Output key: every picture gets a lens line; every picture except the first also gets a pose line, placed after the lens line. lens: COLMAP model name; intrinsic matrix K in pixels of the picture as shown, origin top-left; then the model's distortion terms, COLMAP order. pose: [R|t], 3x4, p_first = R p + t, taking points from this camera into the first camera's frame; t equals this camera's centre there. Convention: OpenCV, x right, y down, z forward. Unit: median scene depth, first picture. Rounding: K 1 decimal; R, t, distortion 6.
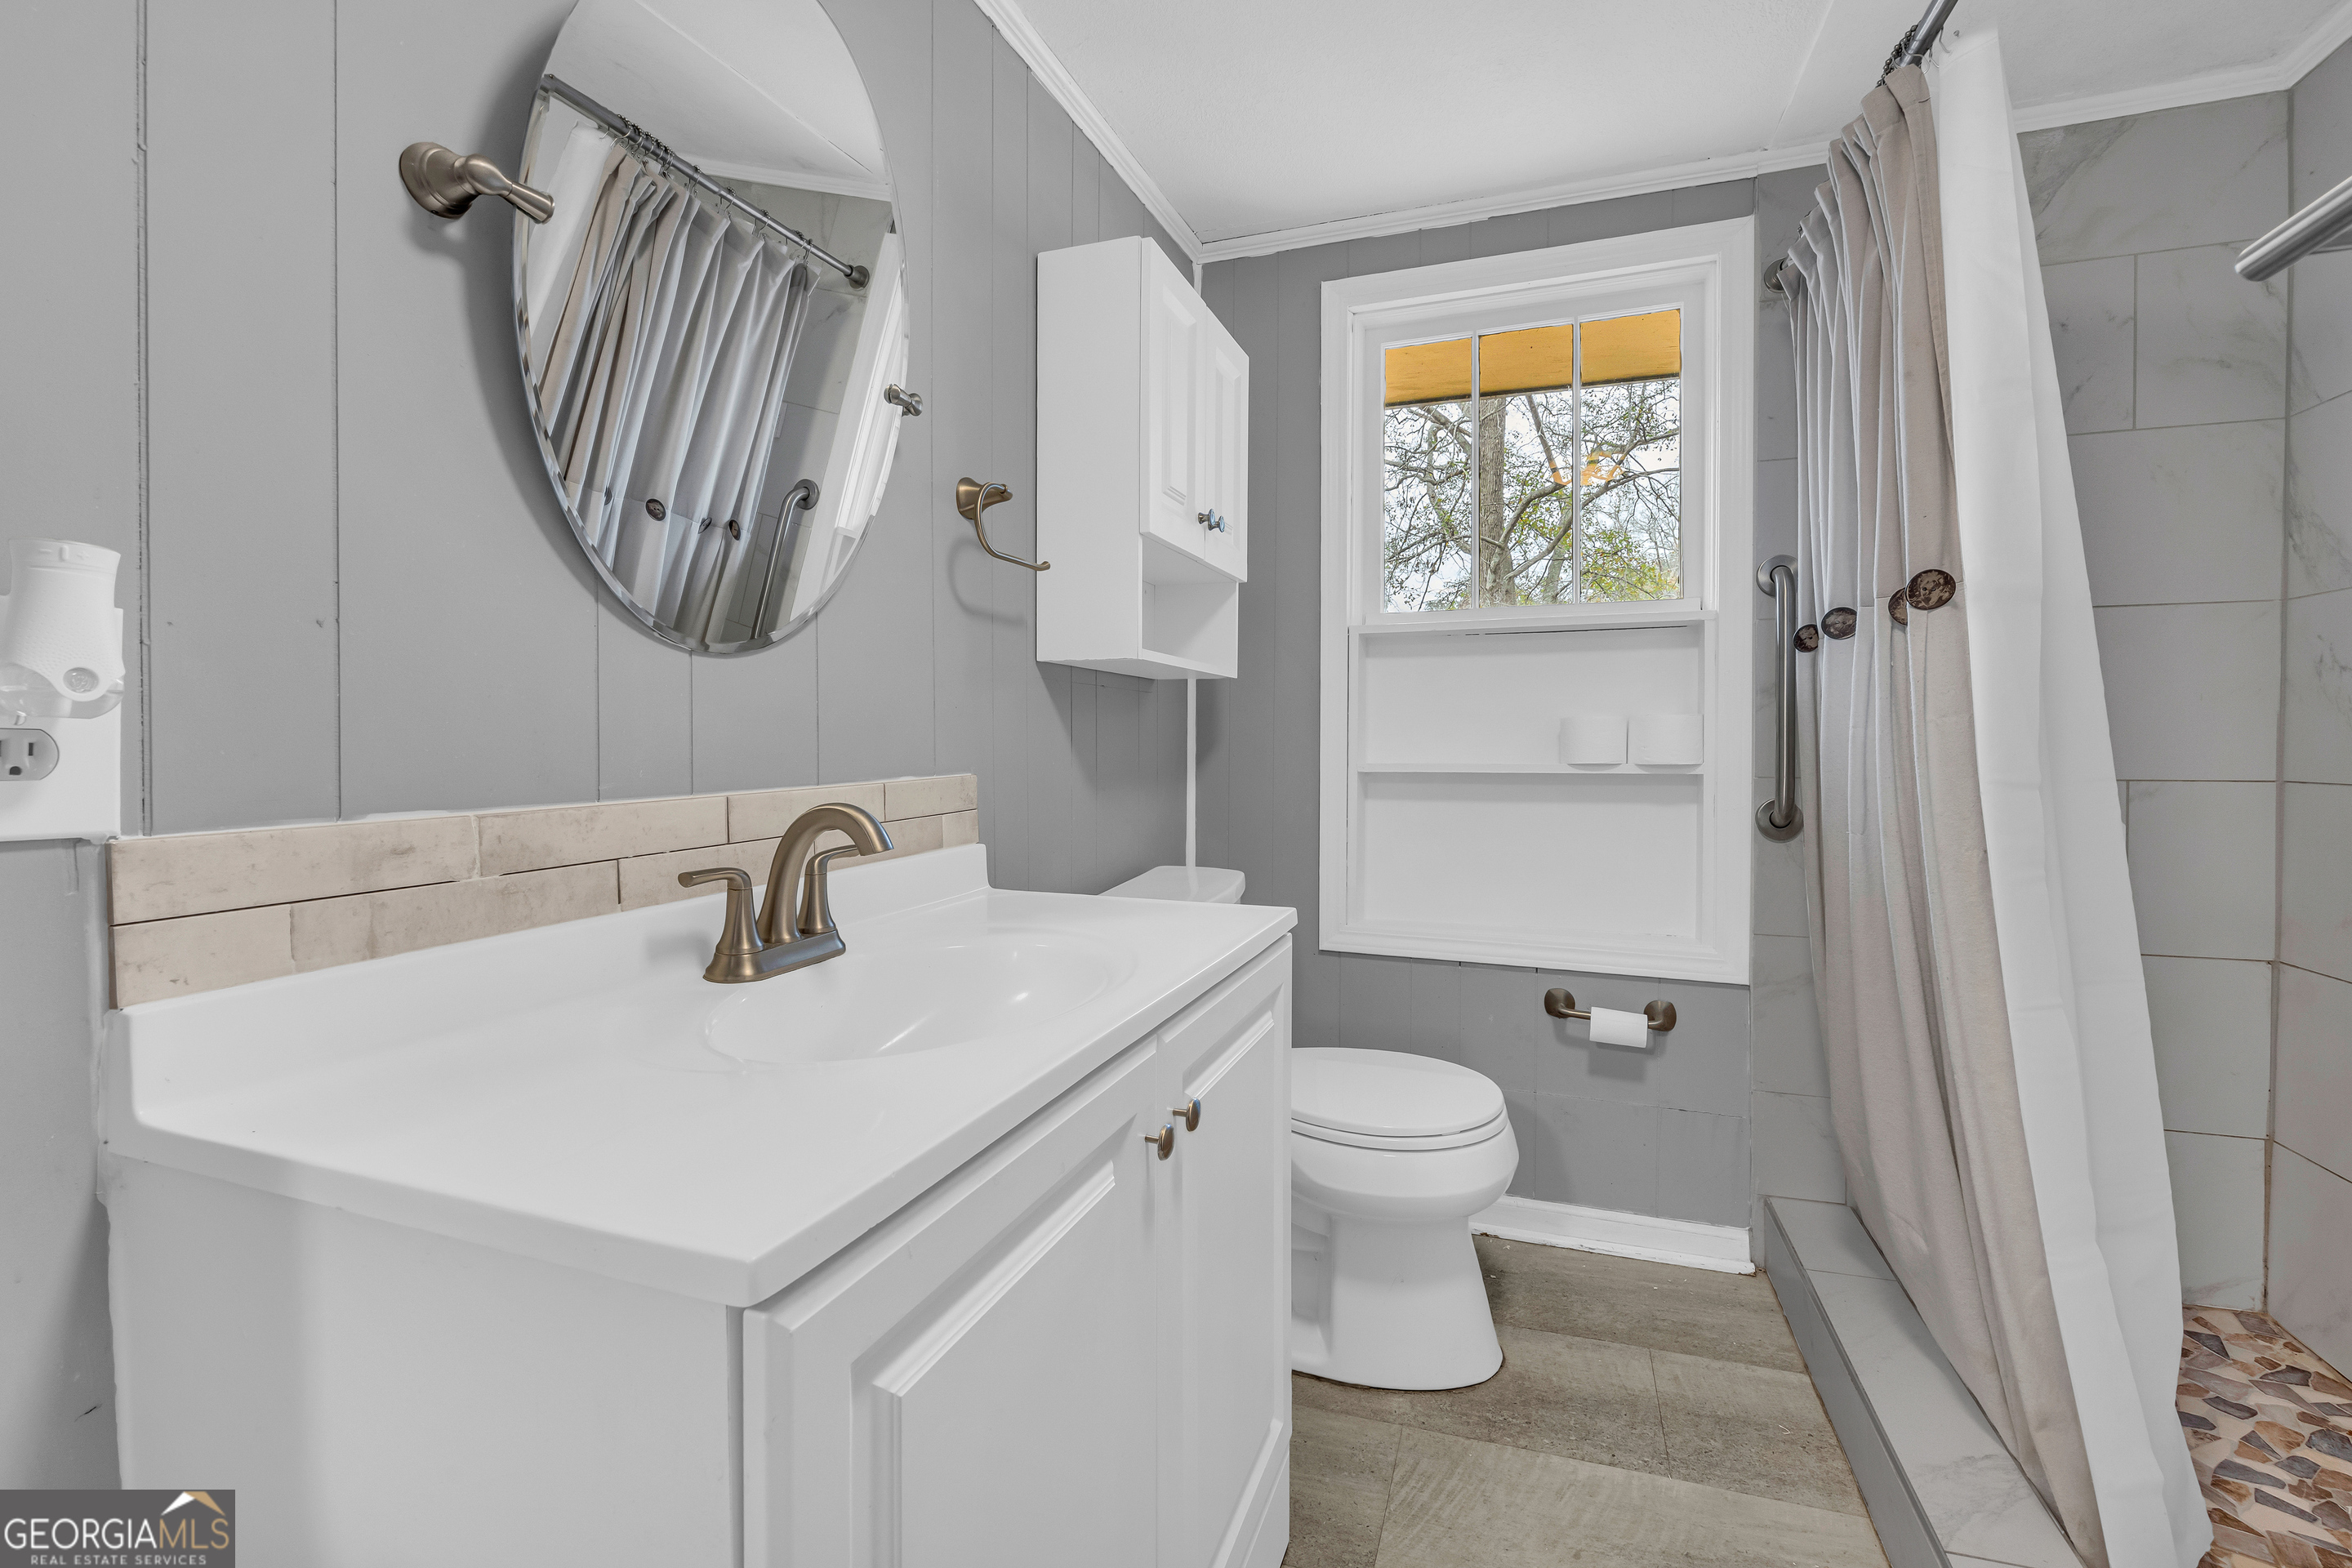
lens RADIAL K [[971.5, 0, 1204.2], [0, 971.5, 752.5], [0, 0, 1]] dist [-0.002226, 0.000520]
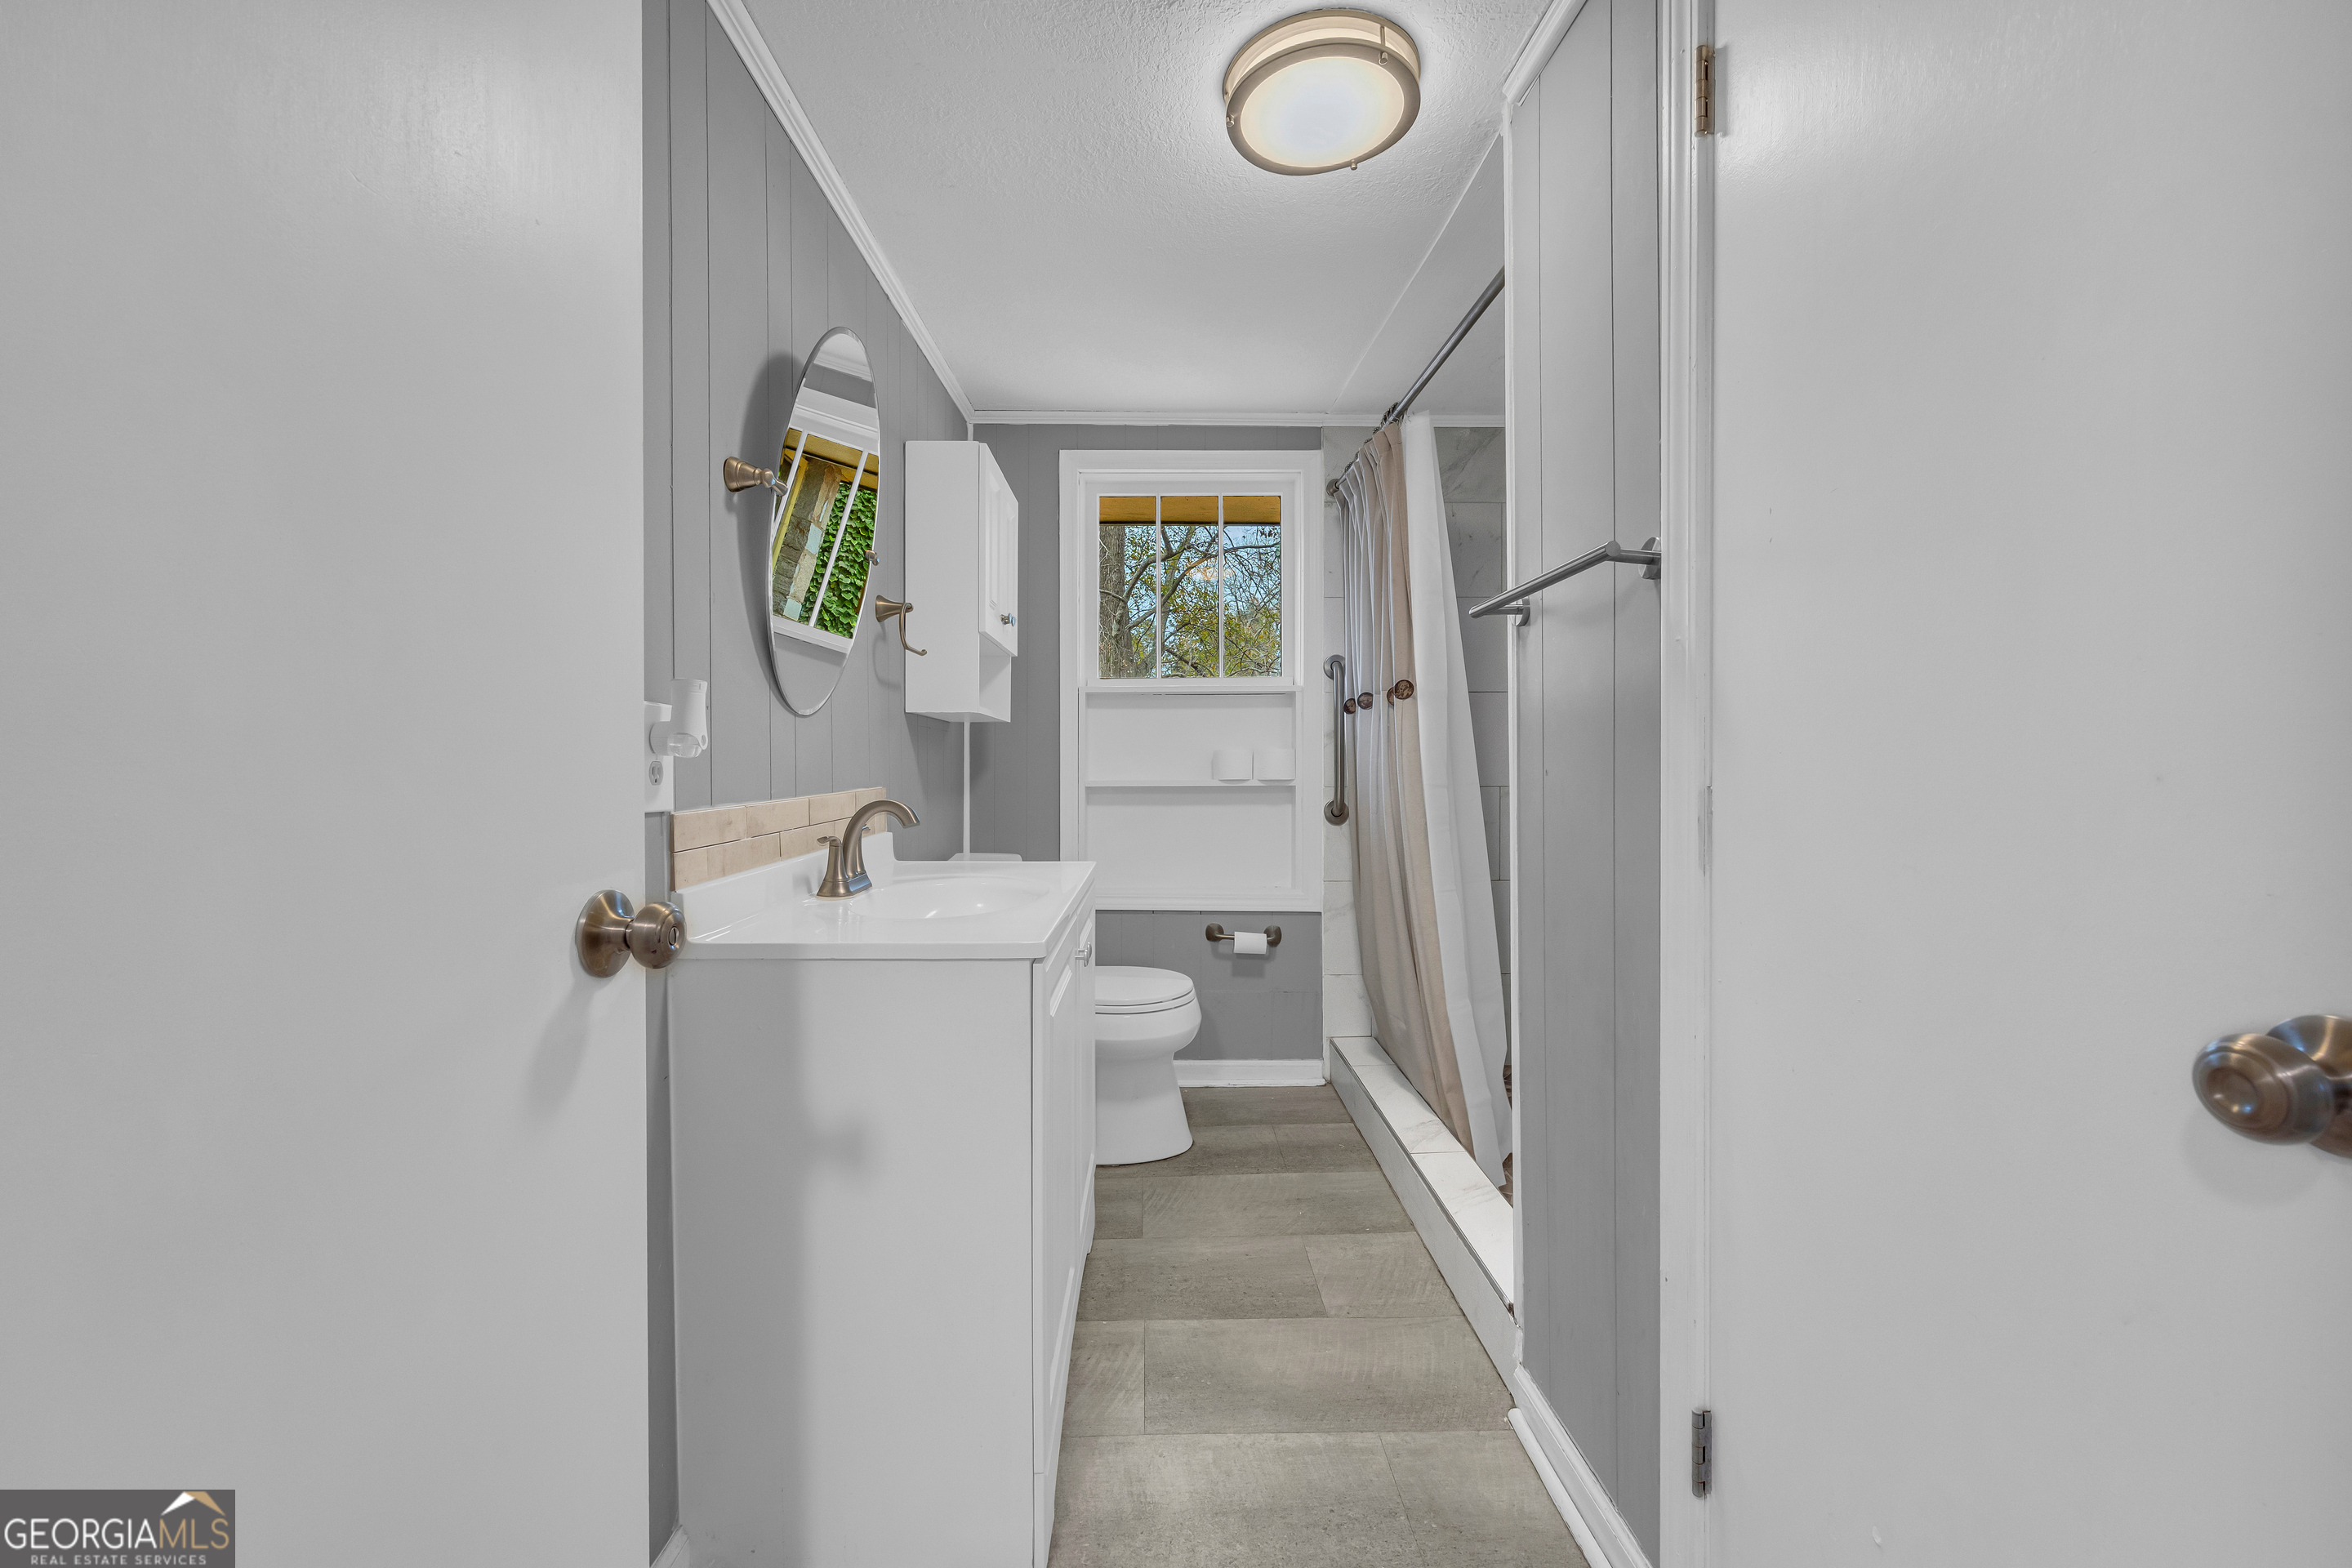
lens RADIAL K [[950.0, 0, 1172.3], [0, 950.0, 776.9], [0, 0, 1]] dist [-0.007253, 0.000290]
pose [[0.931468, -0.005637, 0.363779, -0.309469], [0.005746, 0.999983, 0.000784, 0.006018], [-0.363778, 0.001360, 0.931485, -0.491642]]
